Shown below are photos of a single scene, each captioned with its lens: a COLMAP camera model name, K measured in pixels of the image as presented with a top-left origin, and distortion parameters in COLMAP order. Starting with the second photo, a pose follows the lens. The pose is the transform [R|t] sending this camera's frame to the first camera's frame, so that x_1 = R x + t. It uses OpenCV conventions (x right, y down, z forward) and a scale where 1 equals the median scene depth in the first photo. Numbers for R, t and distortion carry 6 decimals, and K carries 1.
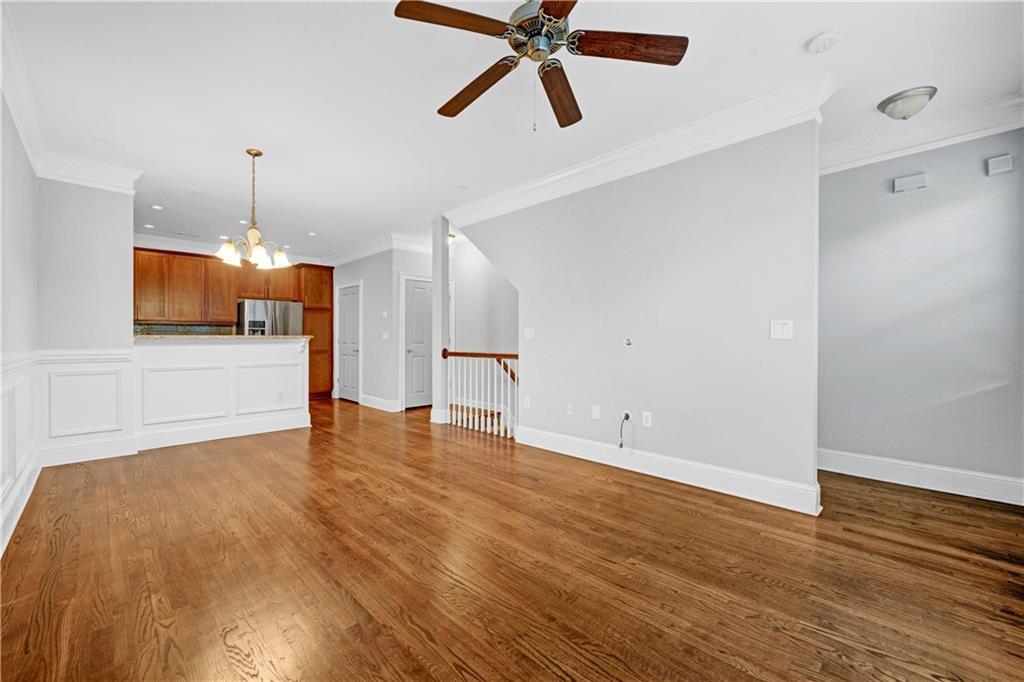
lens RADIAL K [[412.5, 0, 505.7], [0, 412.5, 341.2], [0, 0, 1]] dist [-0.008582, -0.000125]
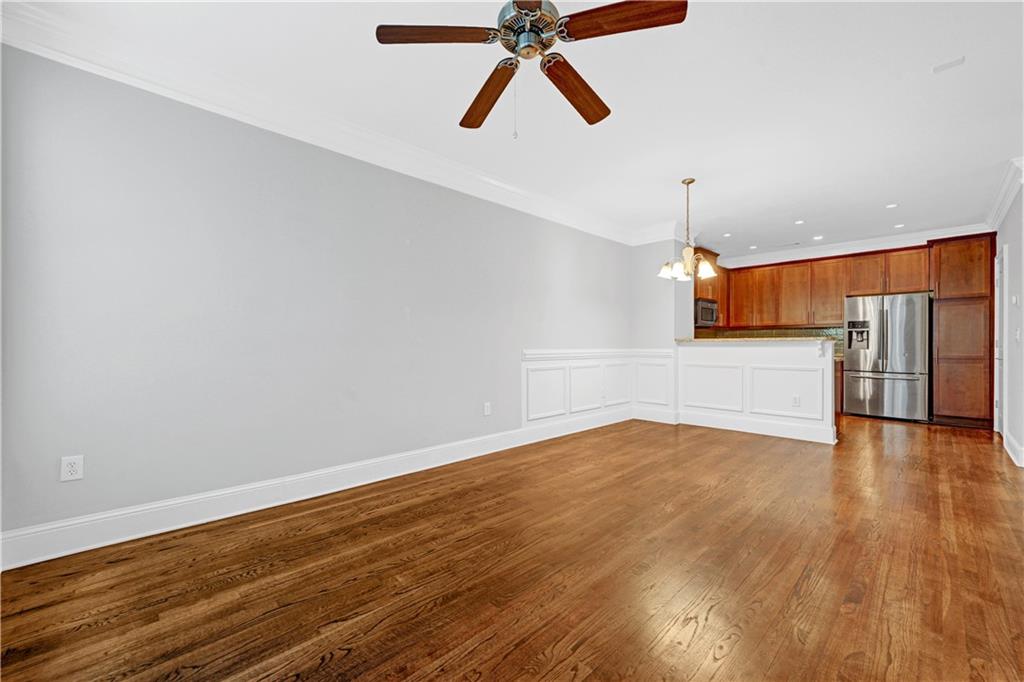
lens RADIAL K [[412.5, 0, 510.3], [0, 412.5, 344.4], [0, 0, 1]] dist [-0.008582, -0.000125]
pose [[-0.007613, 0.004320, -0.999962, 0.568749], [-0.002833, 0.999987, 0.004342, -0.000837], [0.999967, 0.002866, -0.007601, 0.513263]]
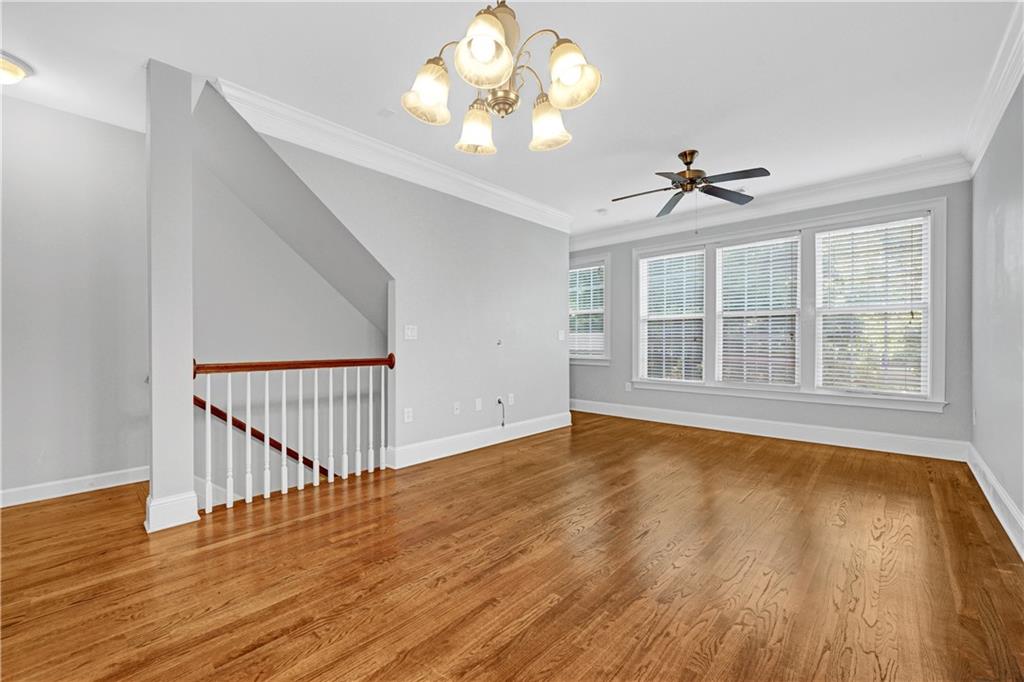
lens RADIAL K [[412.5, 0, 507.2], [0, 412.5, 340.5], [0, 0, 1]] dist [-0.008582, -0.000125]
pose [[-0.032496, 0.003985, 0.999464, -0.966412], [0.005967, 0.999975, -0.003793, 0.002100], [-0.999454, 0.005840, -0.032519, 1.015473]]
